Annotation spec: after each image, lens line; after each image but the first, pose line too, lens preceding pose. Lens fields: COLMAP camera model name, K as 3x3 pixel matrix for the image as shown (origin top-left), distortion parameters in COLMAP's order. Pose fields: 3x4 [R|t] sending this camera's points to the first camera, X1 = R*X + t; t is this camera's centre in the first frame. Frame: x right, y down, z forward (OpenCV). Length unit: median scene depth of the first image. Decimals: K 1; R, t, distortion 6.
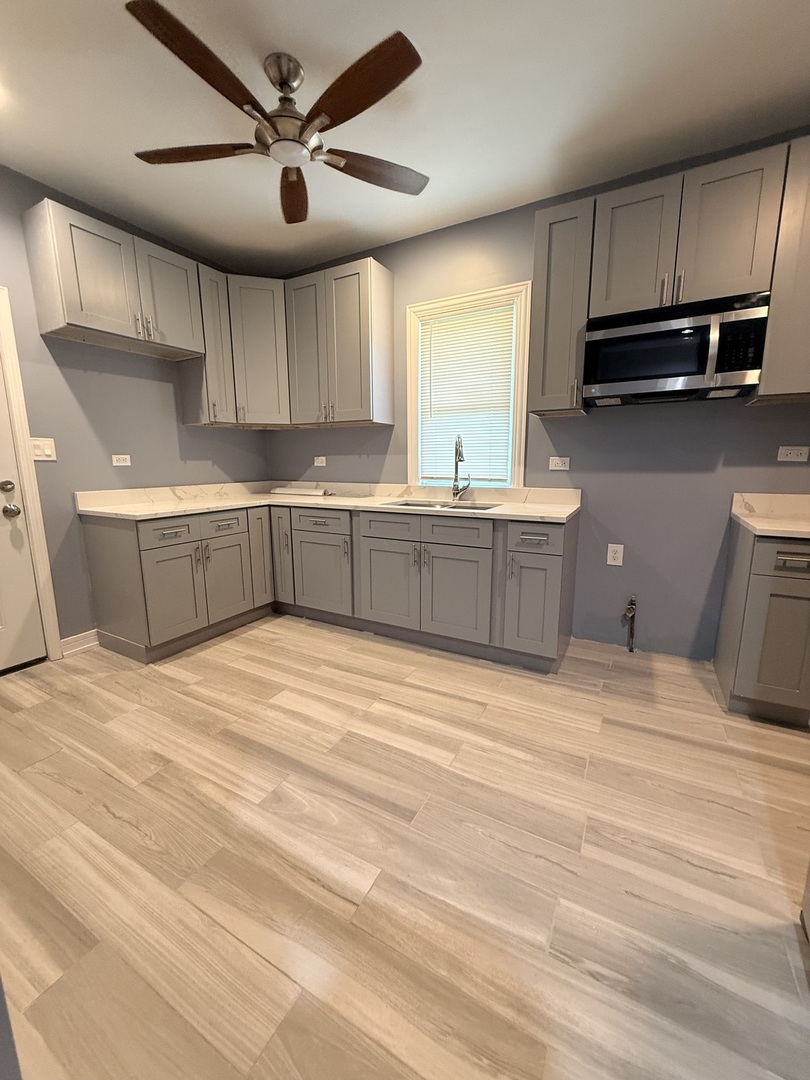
lens RADIAL K [[432.9, 0, 404.2], [0, 432.9, 542.4], [0, 0, 1]] dist [-0.000533, 0.000597]
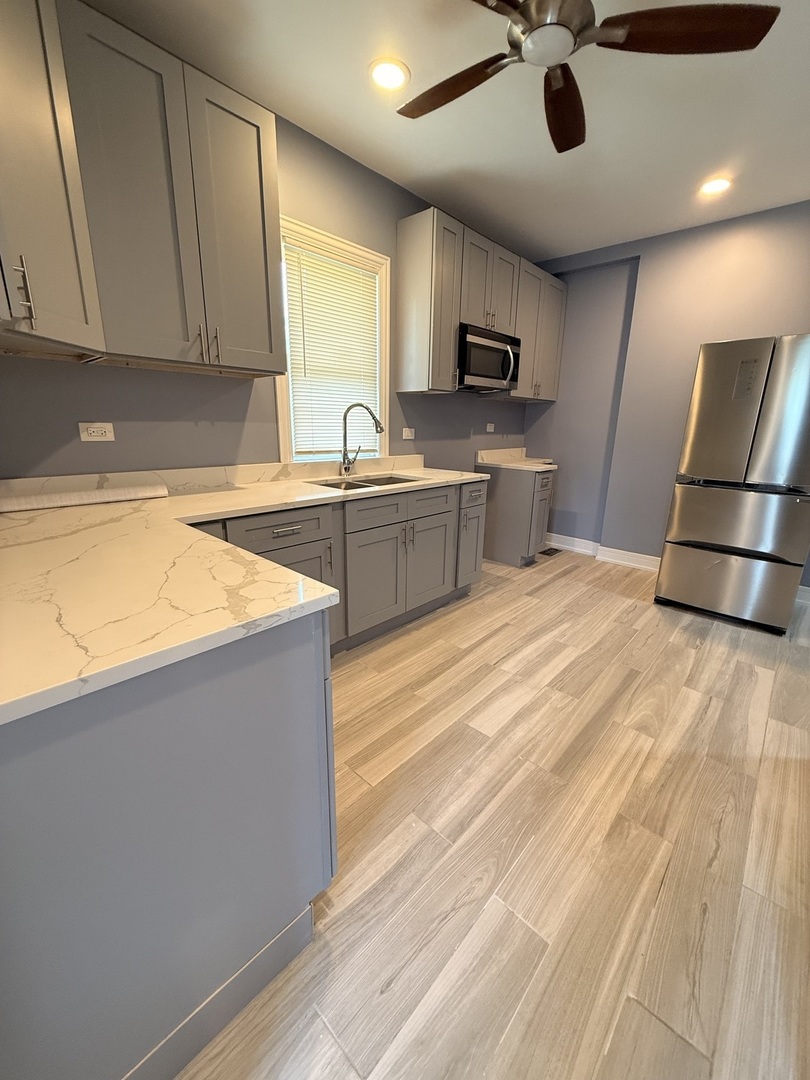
lens RADIAL K [[432.9, 0, 404.2], [0, 432.9, 542.4], [0, 0, 1]] dist [-0.000533, 0.000597]
pose [[0.232495, -0.251463, 0.939528, -1.086861], [0.161895, 0.962527, 0.217557, -0.204118], [-0.959029, 0.101524, 0.264493, 0.953559]]
